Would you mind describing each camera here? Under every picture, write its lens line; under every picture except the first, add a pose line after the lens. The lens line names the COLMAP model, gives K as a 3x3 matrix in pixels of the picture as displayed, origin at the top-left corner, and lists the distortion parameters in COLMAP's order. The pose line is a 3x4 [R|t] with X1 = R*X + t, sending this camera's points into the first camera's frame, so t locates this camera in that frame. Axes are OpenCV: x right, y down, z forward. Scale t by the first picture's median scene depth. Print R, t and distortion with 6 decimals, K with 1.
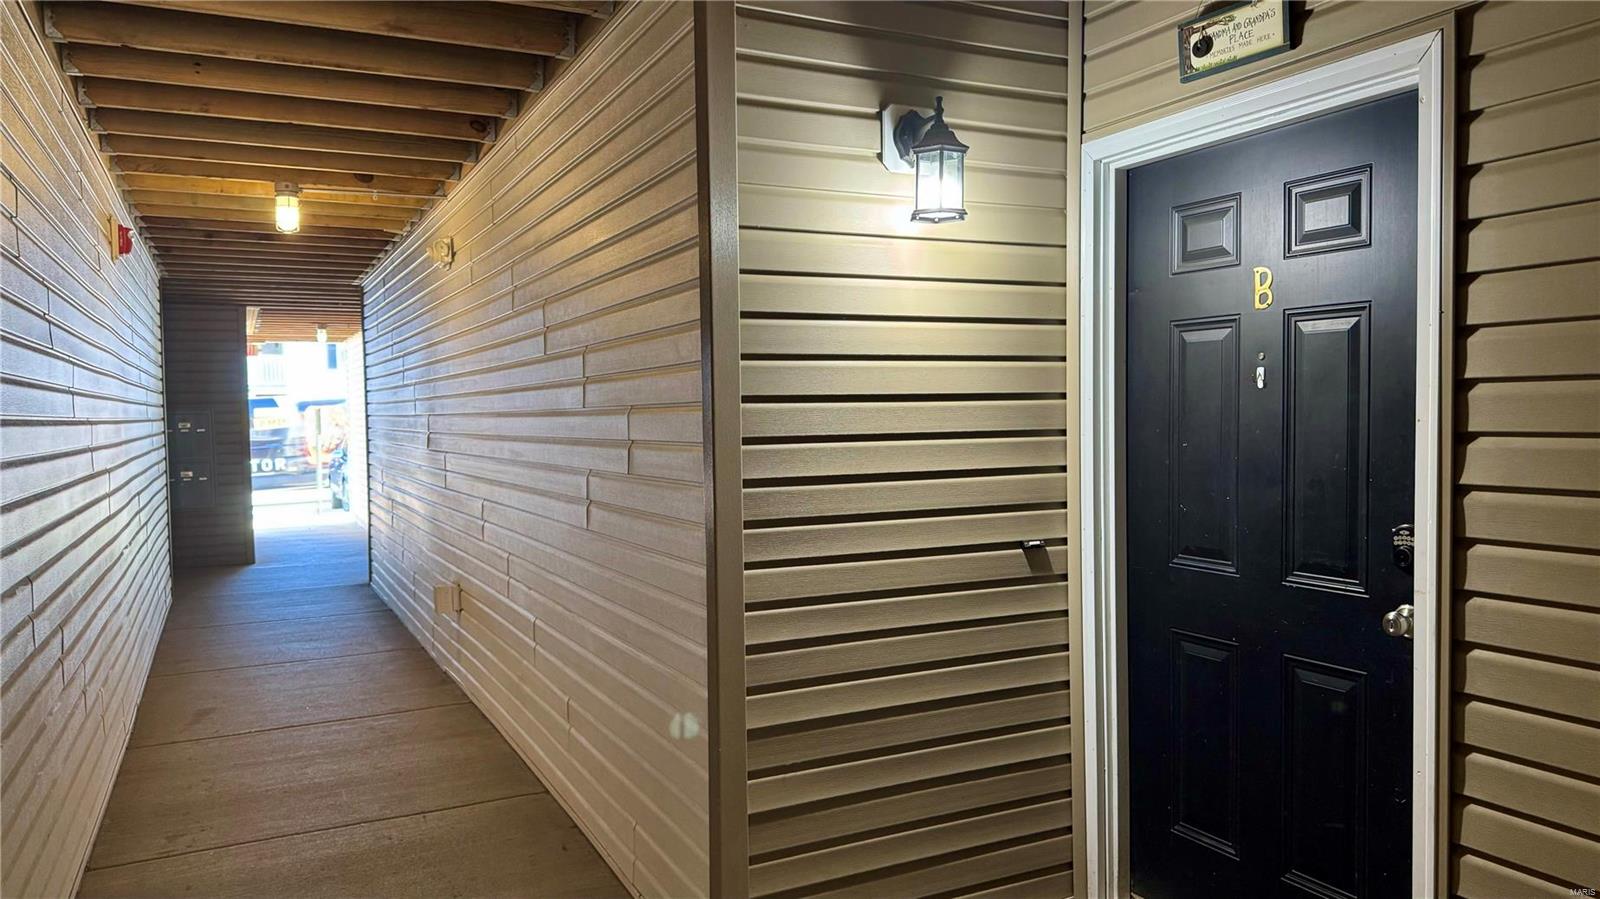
lens RADIAL K [[1125.1, 0, 835.6], [0, 1125.1, 454.3], [0, 0, 1]] dist [0.114882, -0.179386]
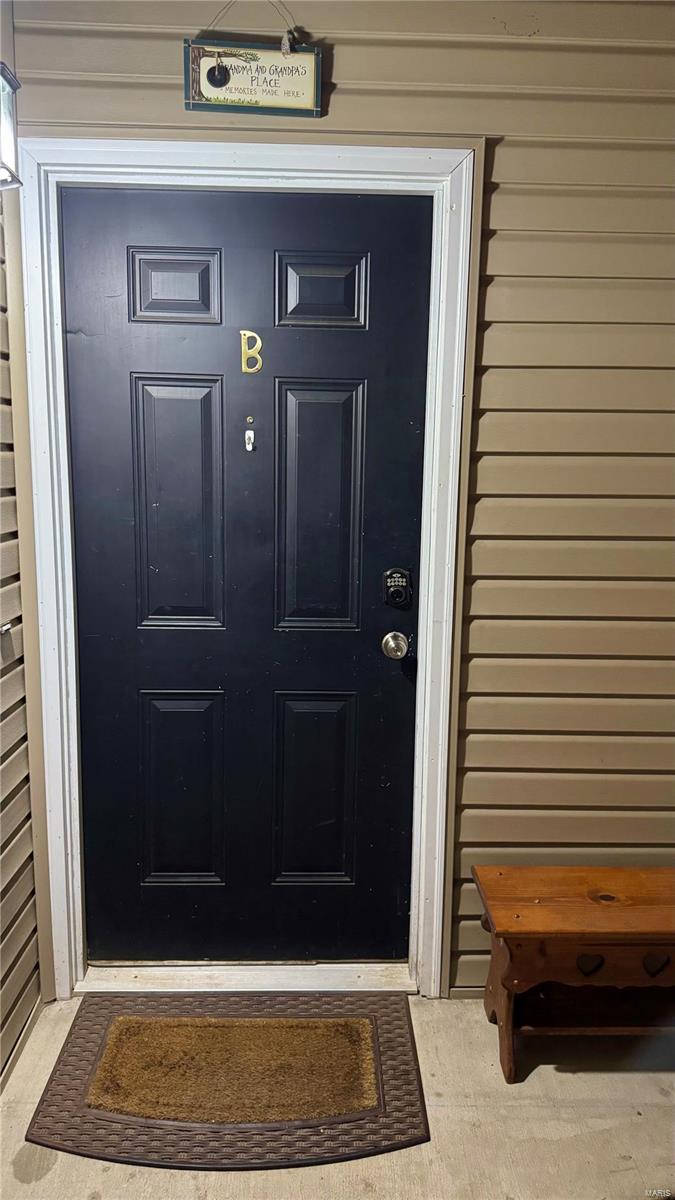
lens RADIAL K [[843.8, 0, 337.5], [0, 843.8, 600.0], [0, 0, 1]] dist [0.114882, -0.179386]
pose [[0.445230, -0.118812, 0.887499, -0.305845], [0.010933, 0.991805, 0.127291, -0.019691], [-0.895350, -0.046971, 0.442880, 0.576307]]
